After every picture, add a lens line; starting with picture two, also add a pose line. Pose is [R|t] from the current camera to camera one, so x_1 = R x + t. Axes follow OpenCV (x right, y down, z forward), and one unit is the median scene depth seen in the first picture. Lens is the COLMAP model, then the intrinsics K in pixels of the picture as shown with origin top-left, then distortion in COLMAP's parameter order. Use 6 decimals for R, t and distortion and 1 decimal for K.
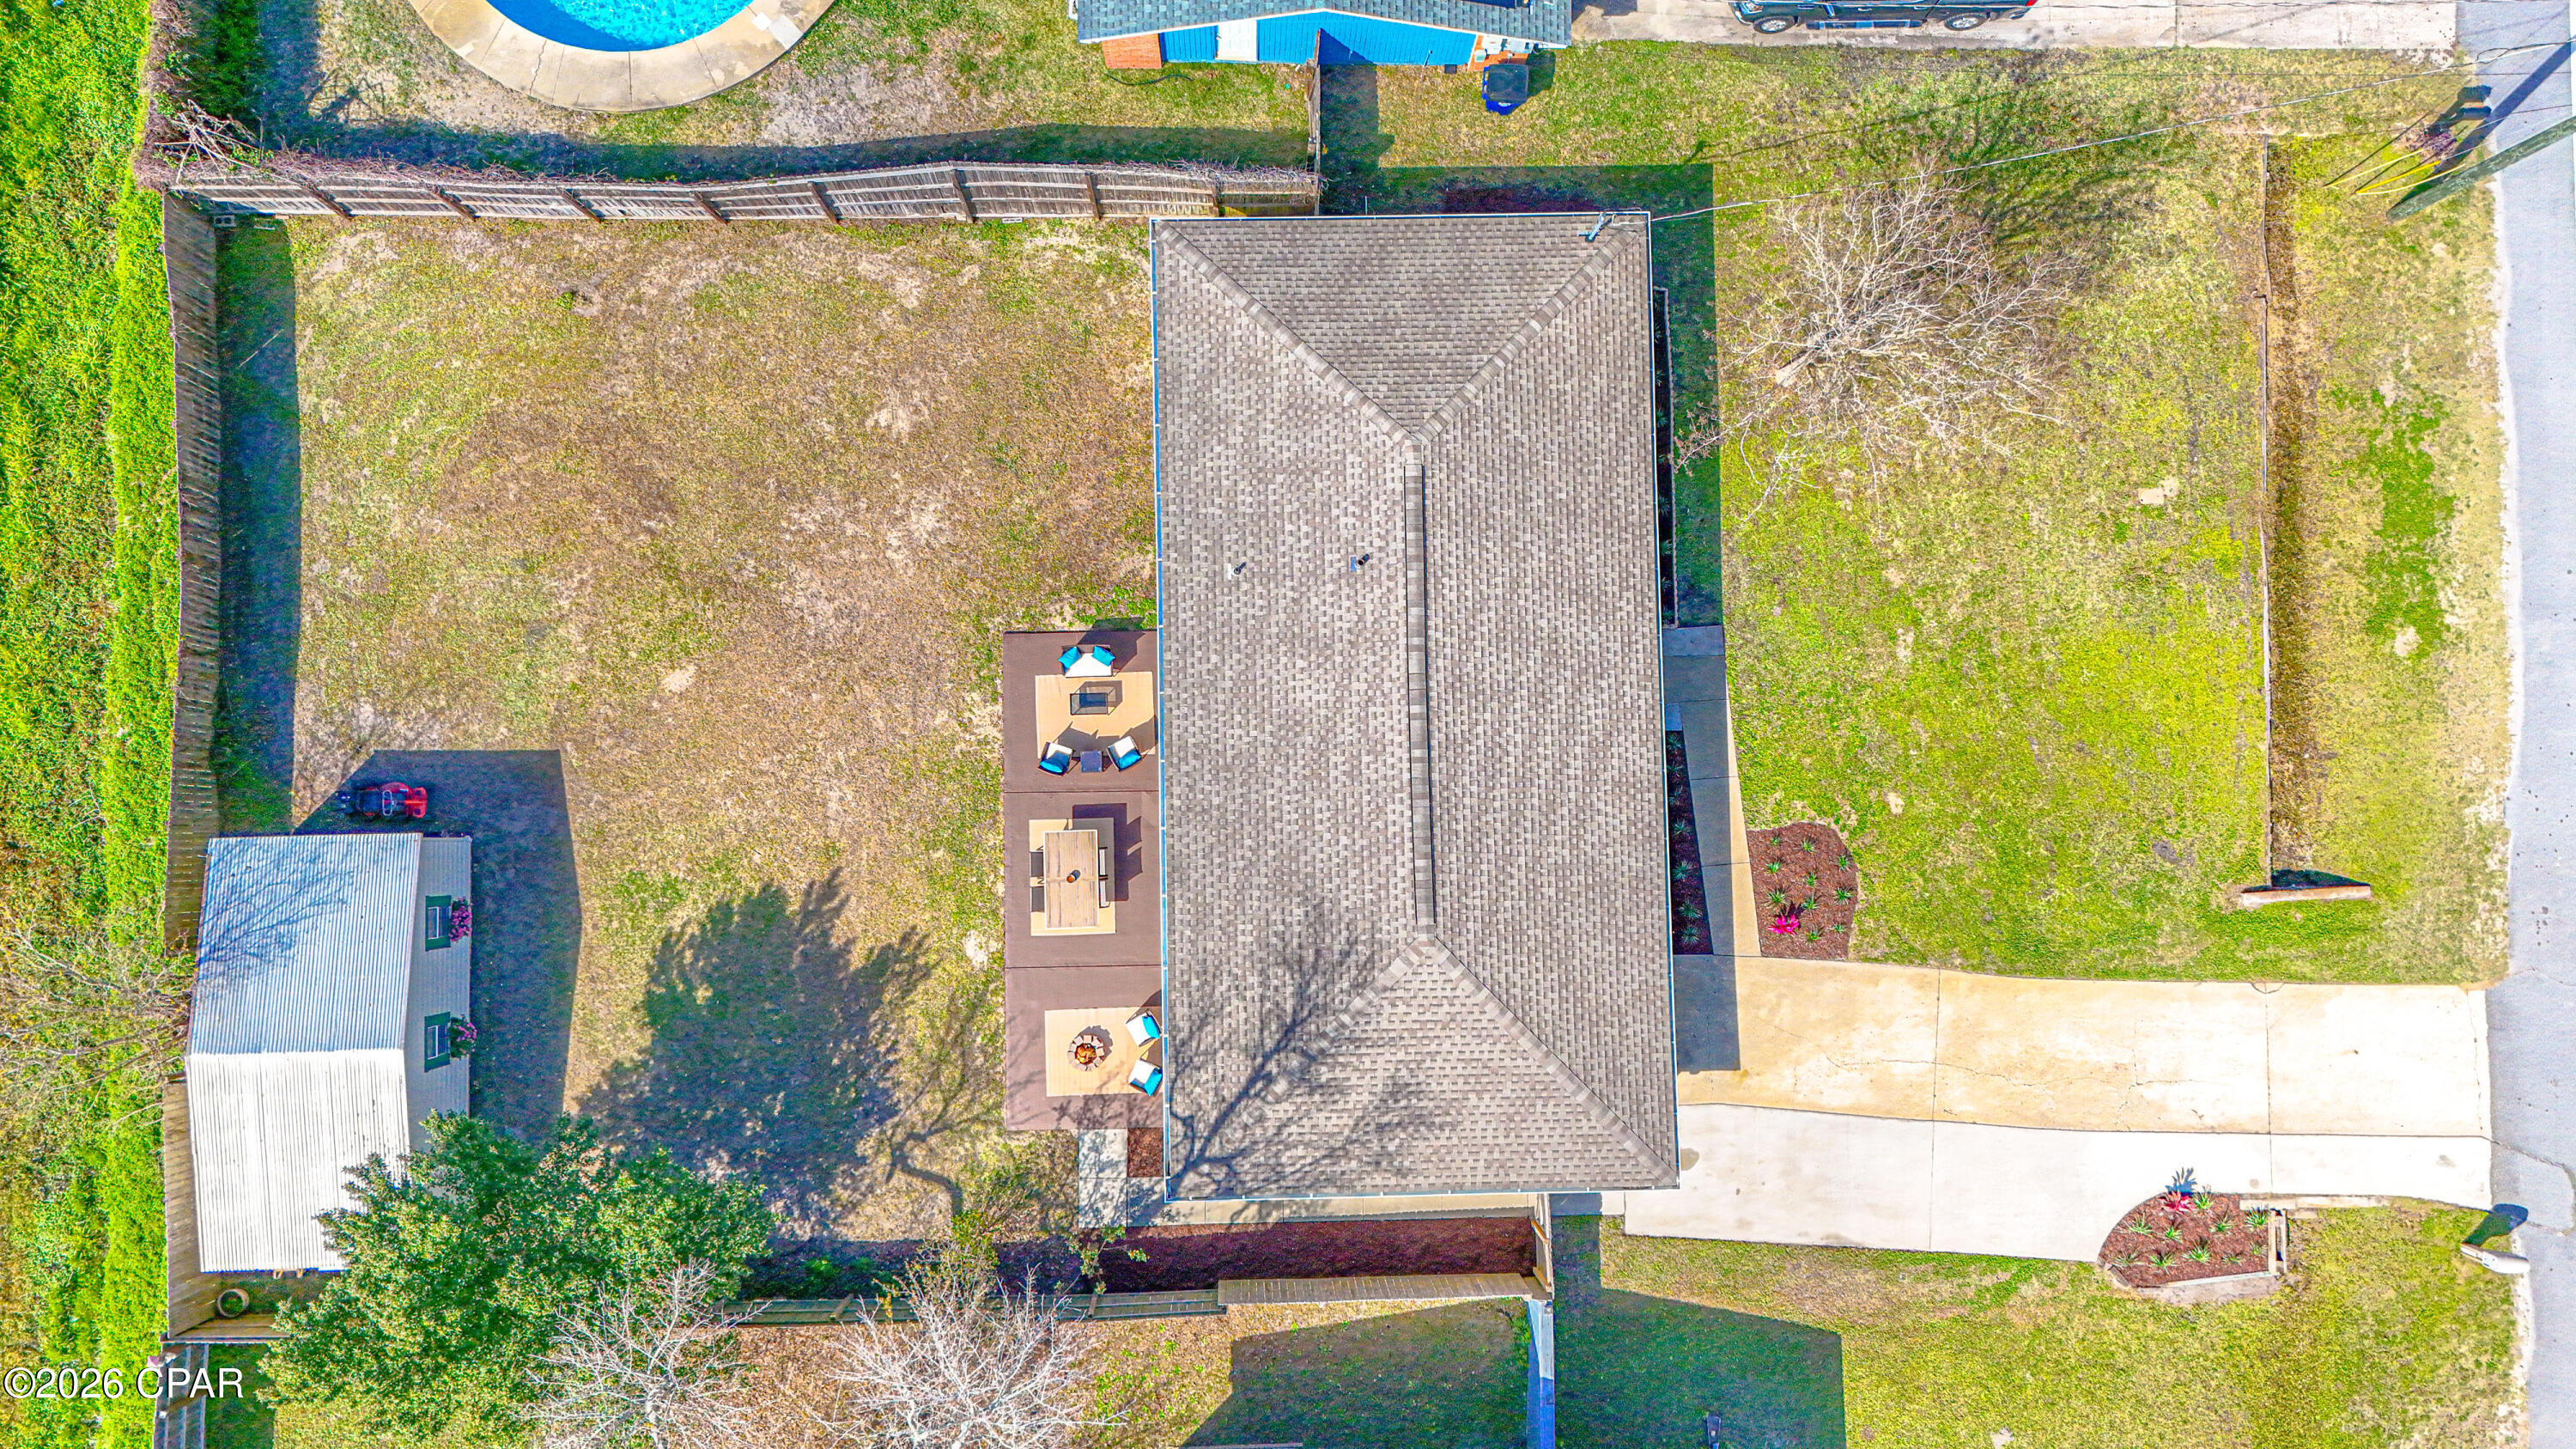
lens RADIAL K [[1896.1, 0, 1288.0], [0, 1896.1, 724.5], [0, 0, 1]] dist [0.078195, -0.069923]
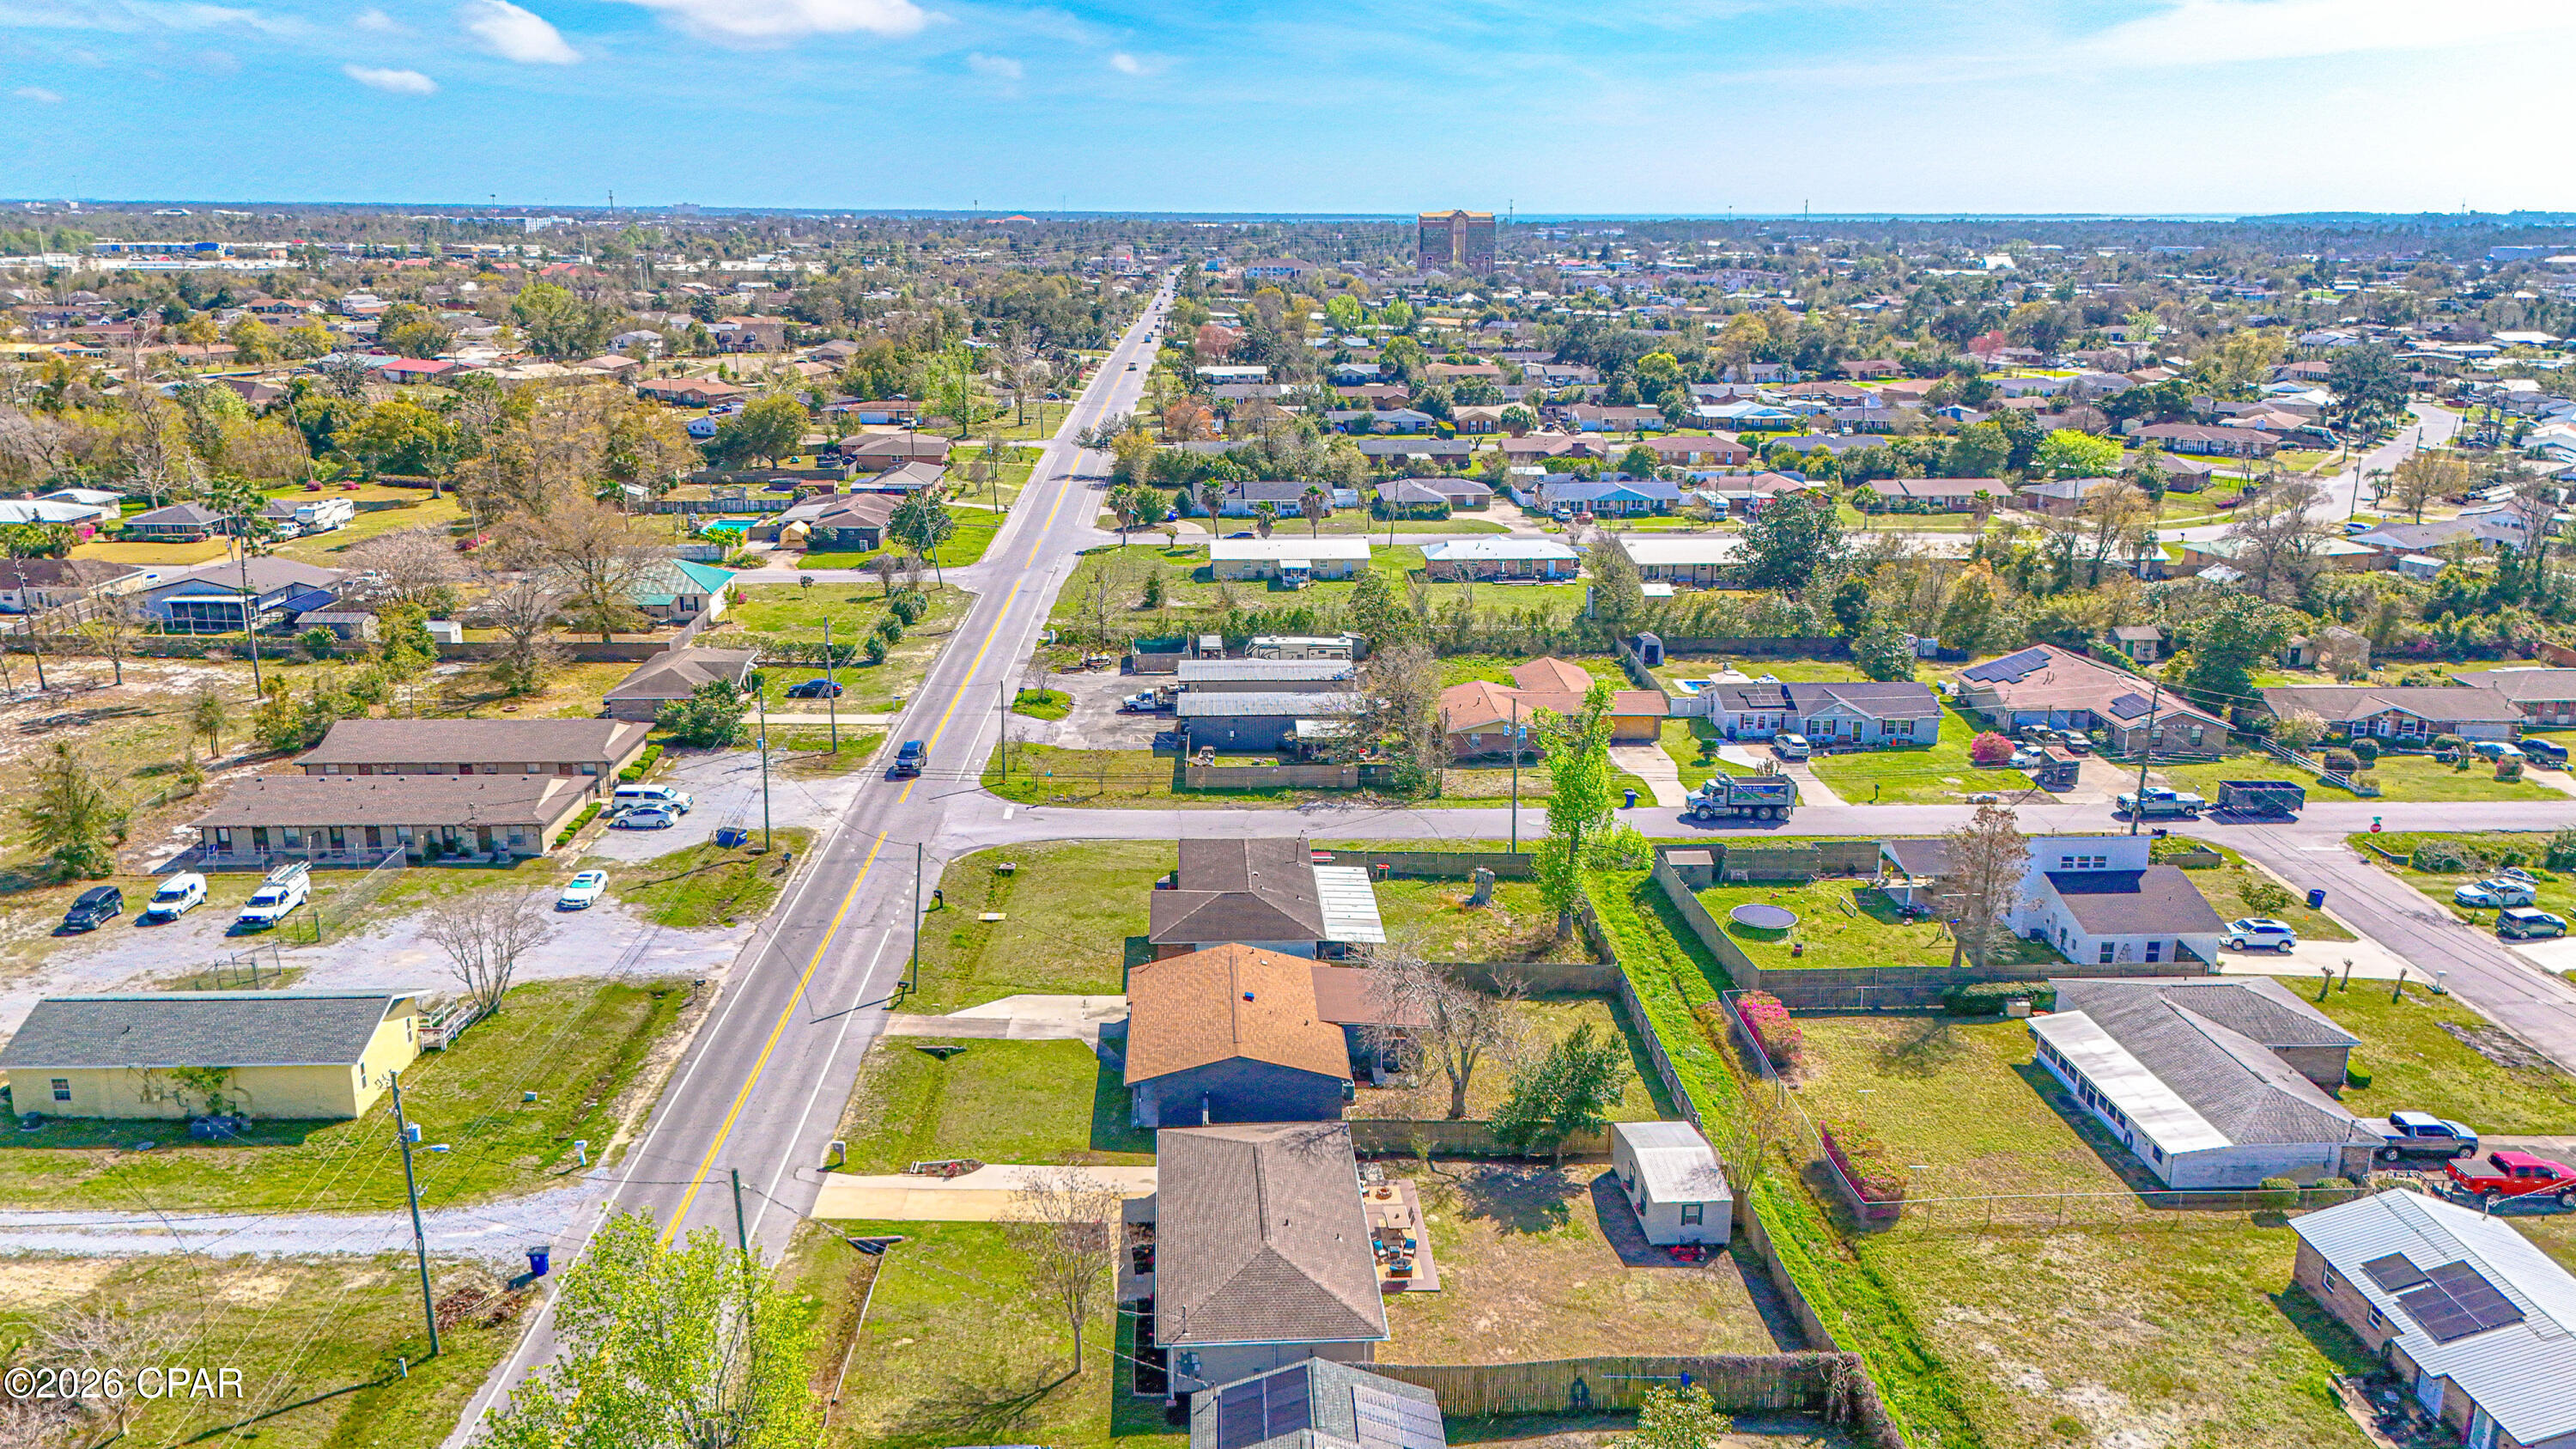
lens RADIAL K [[1899.9, 0, 1288.0], [0, 1899.9, 724.5], [0, 0, 1]] dist [0.046707, -0.003354]
pose [[-0.998572, -0.016580, -0.050780, 0.157948], [-0.046273, -0.206477, 0.977357, -2.098866], [-0.026690, 0.978311, 0.205415, -0.106283]]
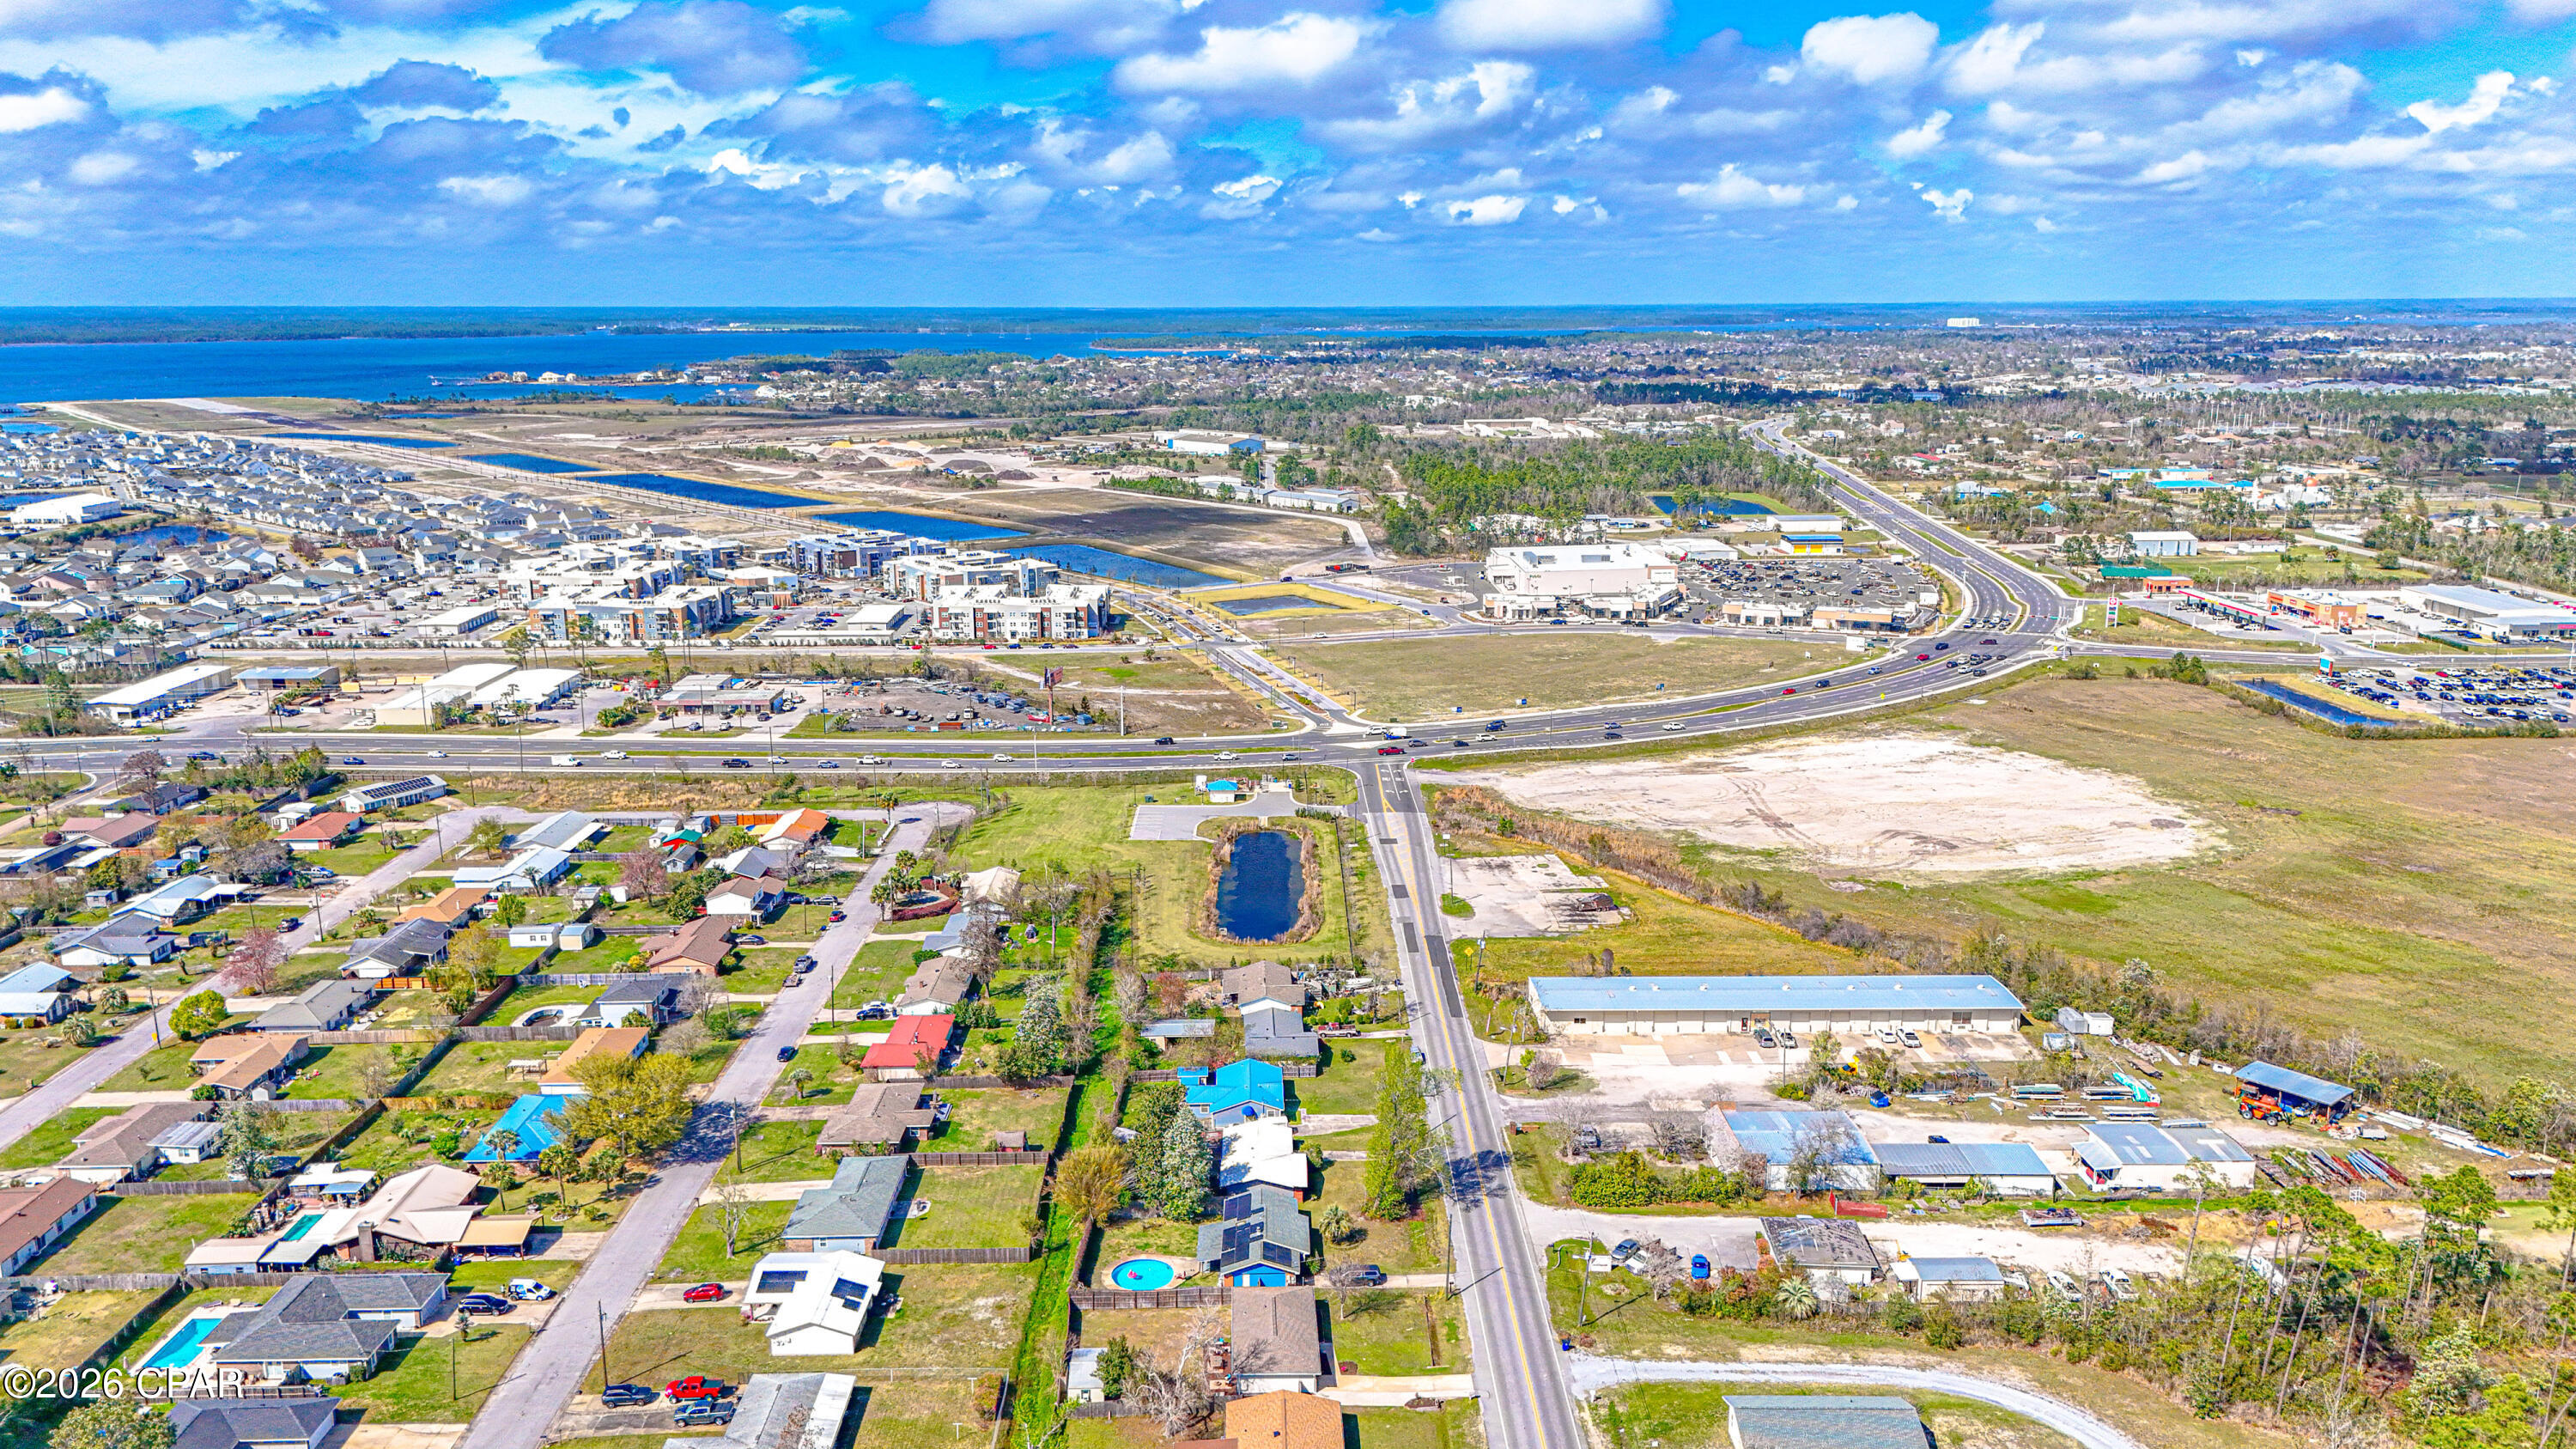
lens RADIAL K [[1898.1, 0, 1285.1], [0, 1898.1, 699.5], [0, 0, 1]] dist [0.110663, -0.131931]
pose [[0.999503, -0.030451, 0.008181, 0.104307], [0.015928, 0.263677, -0.964480, 4.909573], [0.027213, 0.964130, 0.264031, -2.316750]]
